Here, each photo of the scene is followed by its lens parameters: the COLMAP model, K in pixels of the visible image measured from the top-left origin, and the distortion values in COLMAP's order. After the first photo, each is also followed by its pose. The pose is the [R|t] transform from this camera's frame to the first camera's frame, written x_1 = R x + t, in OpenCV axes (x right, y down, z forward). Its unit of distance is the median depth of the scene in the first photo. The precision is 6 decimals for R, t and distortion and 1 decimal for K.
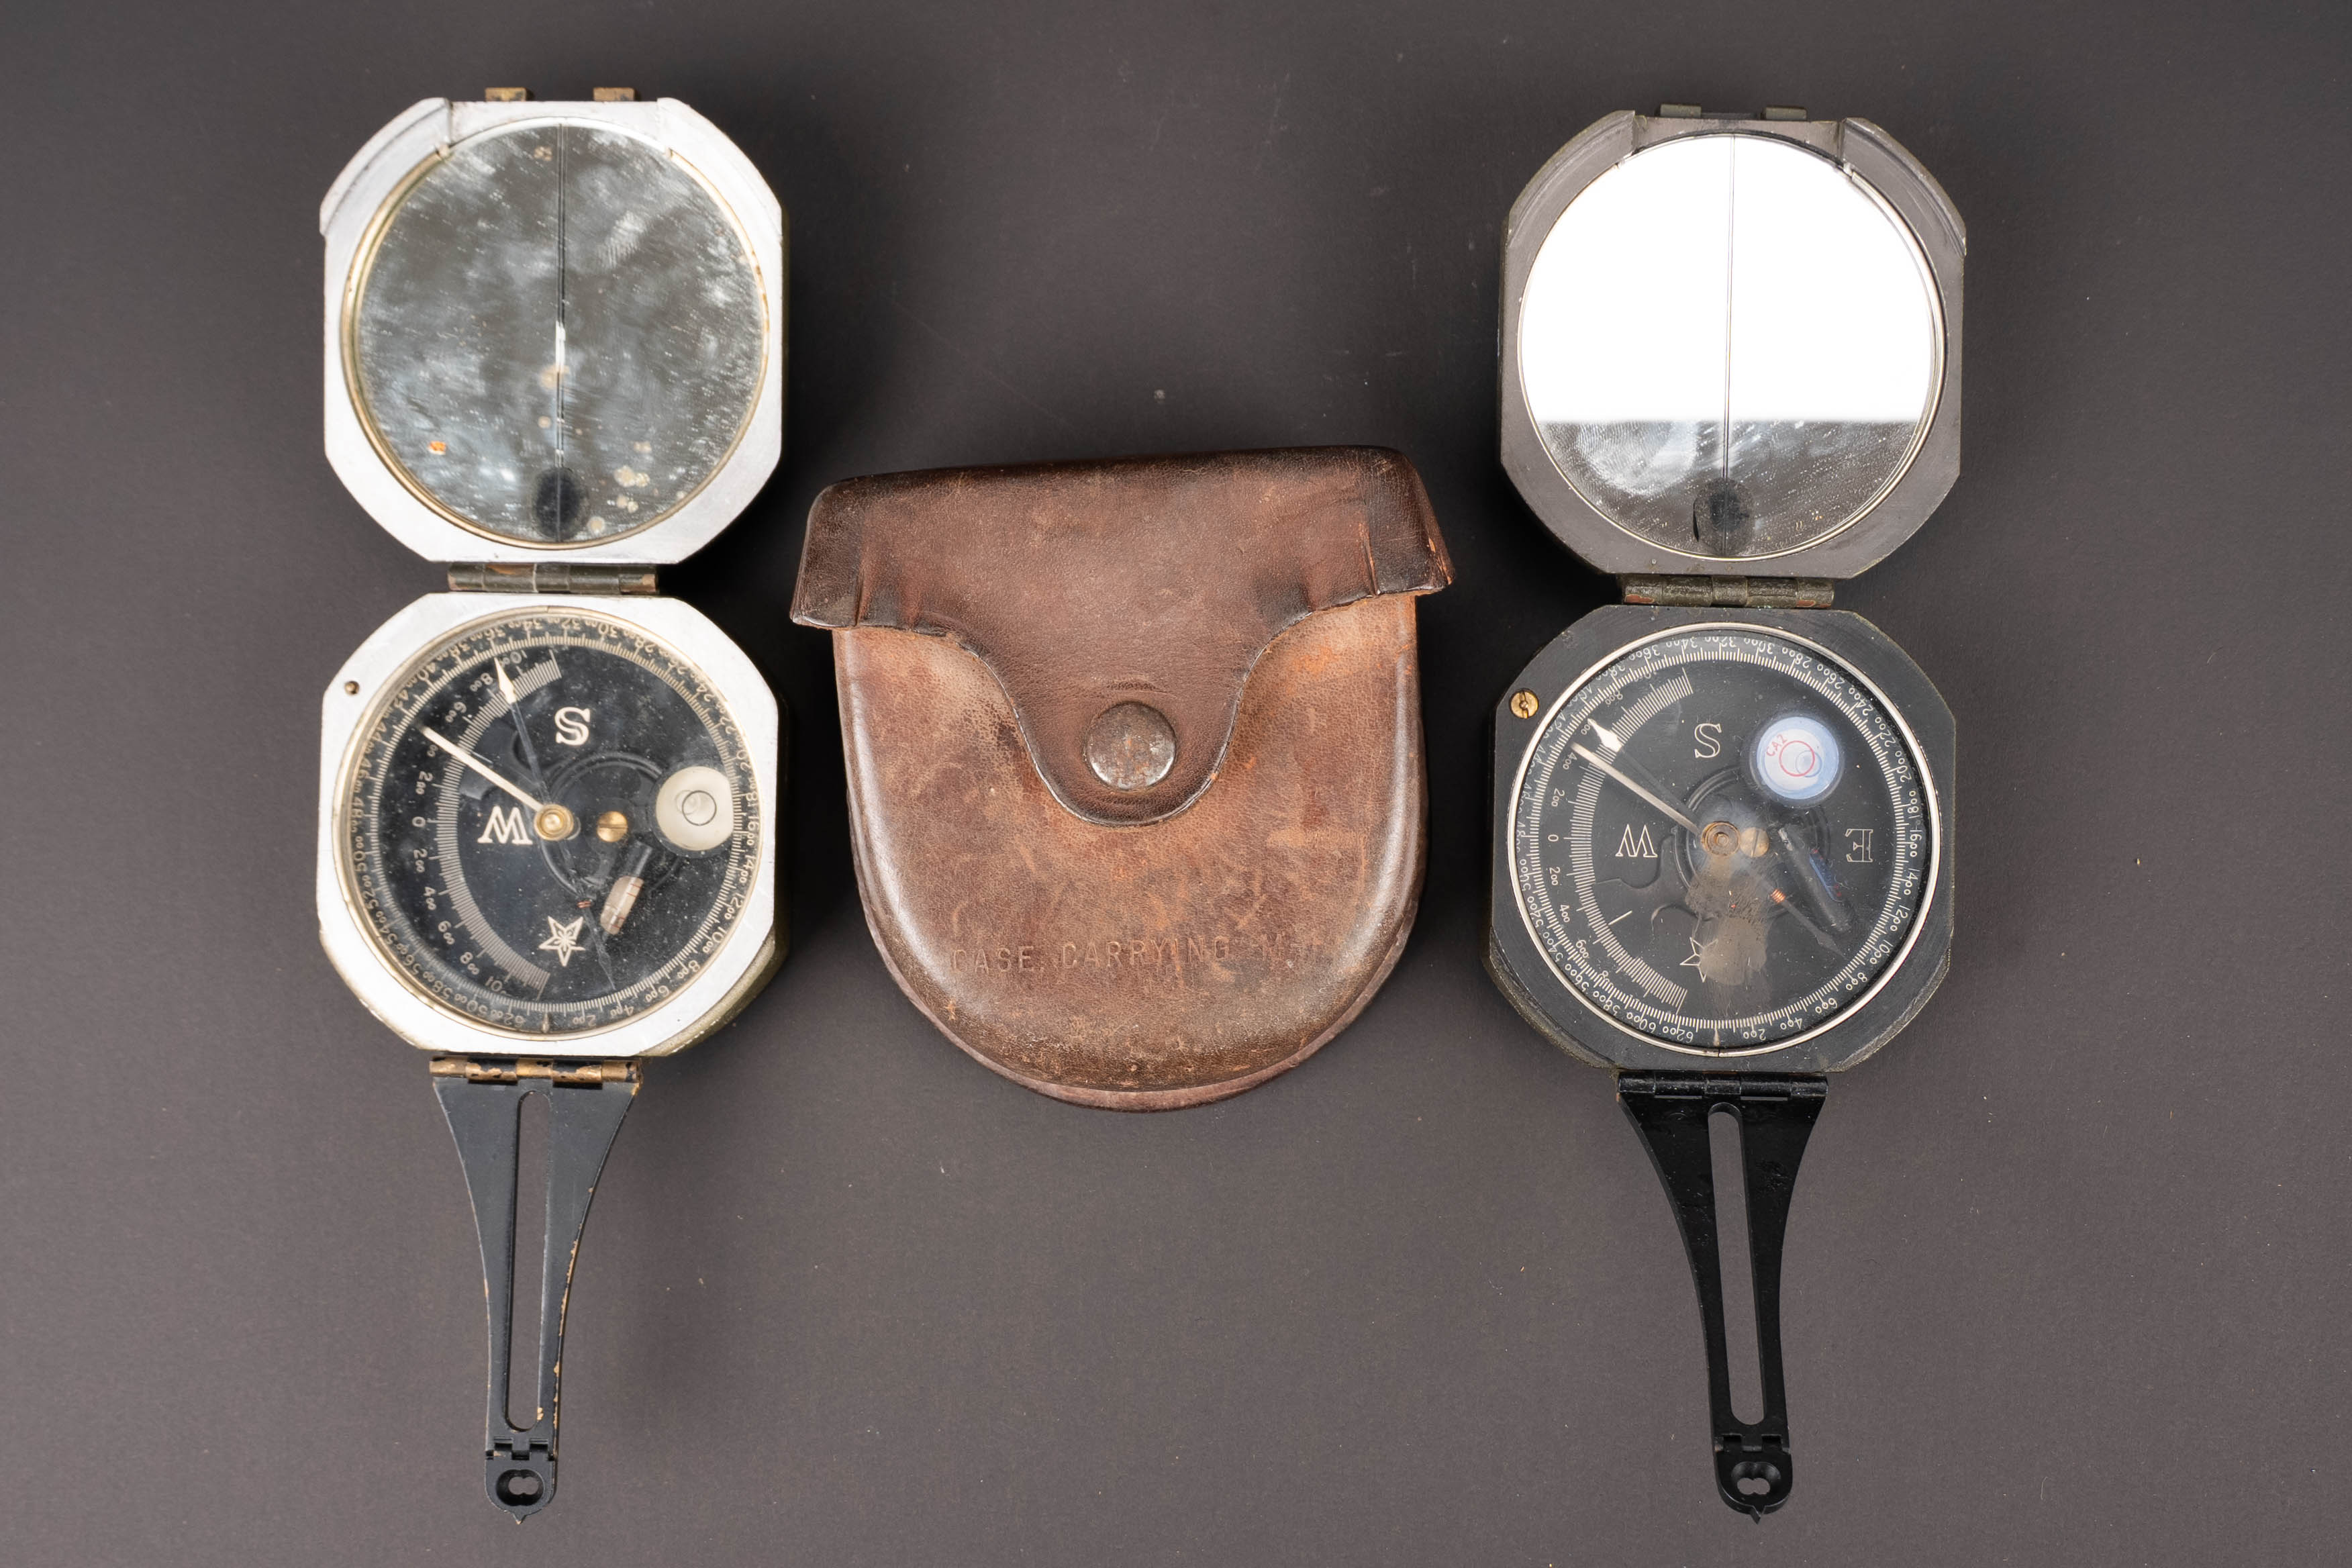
lens RADIAL K [[2891.2, 0, 1153.2], [0, 2891.2, 765.8], [0, 0, 1]] dist [-0.078318, 0.000000]
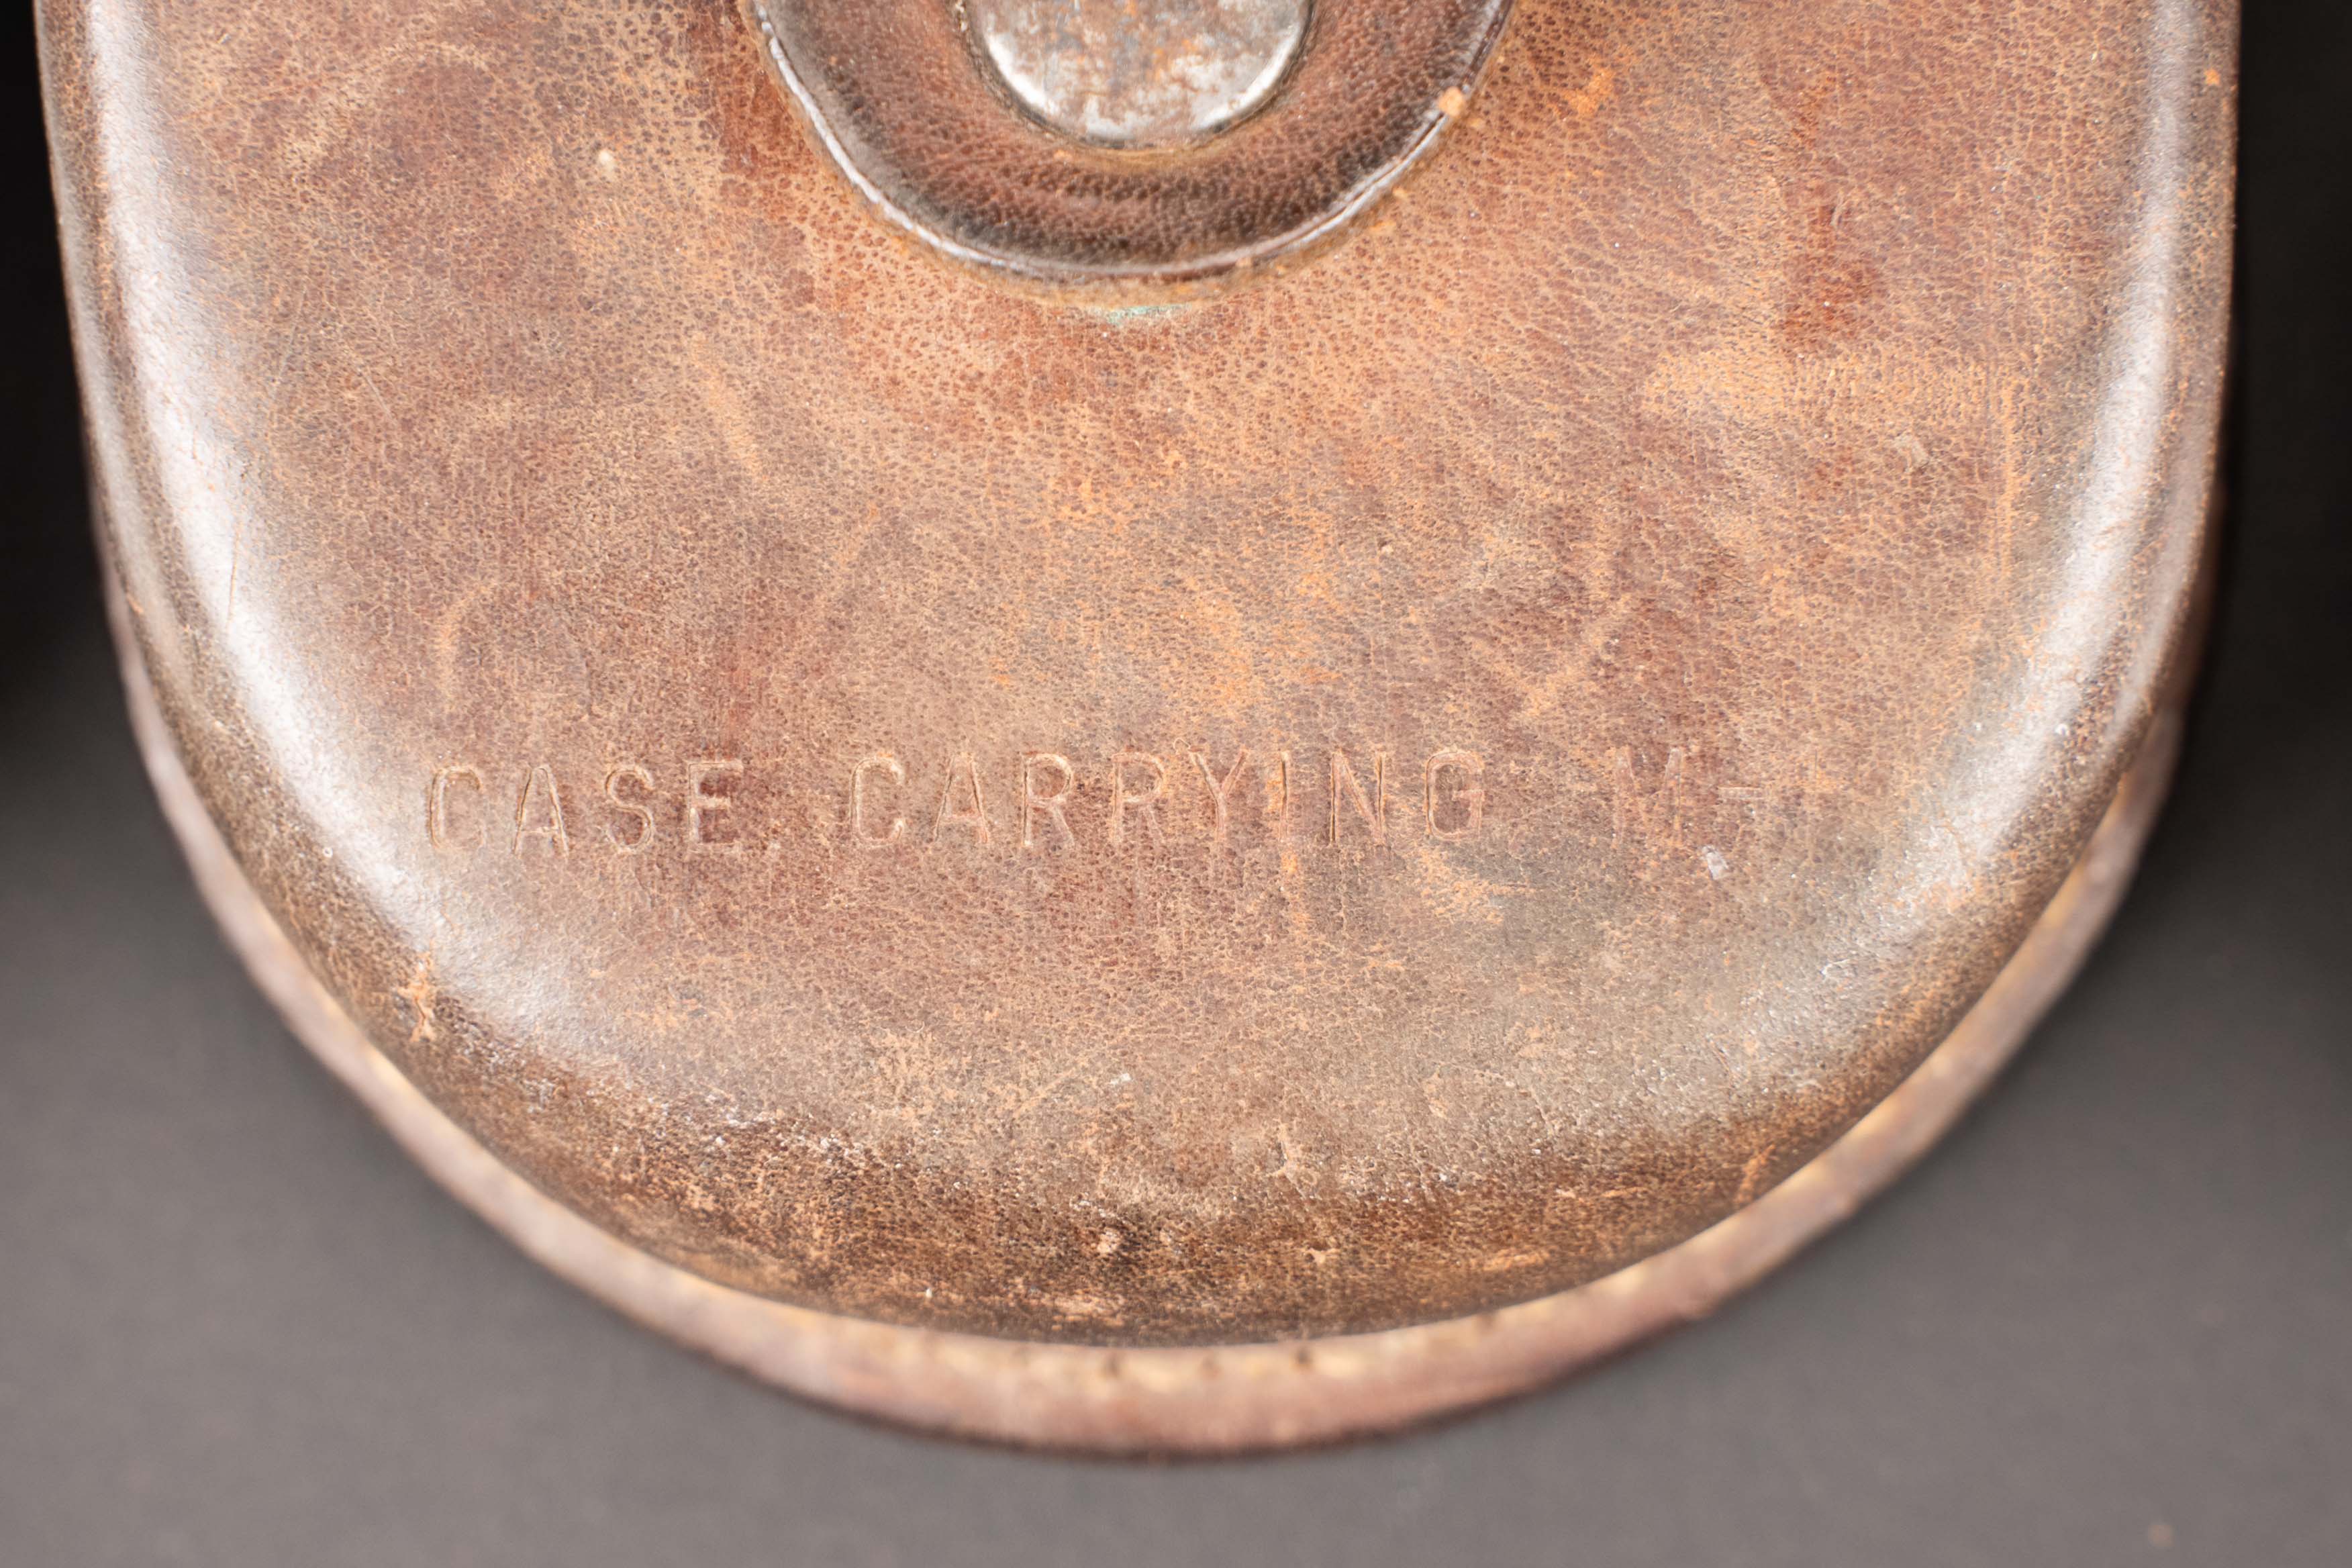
lens RADIAL K [[7540.5, 0, 1187.0], [0, 7540.5, 783.5], [0, 0, 1]] dist [0.572622, 0.000000]
pose [[0.999444, 0.033326, 0.001163, -0.001770], [-0.033284, 0.999101, -0.026264, 0.081118], [-0.002037, 0.026211, 0.999654, 0.311459]]
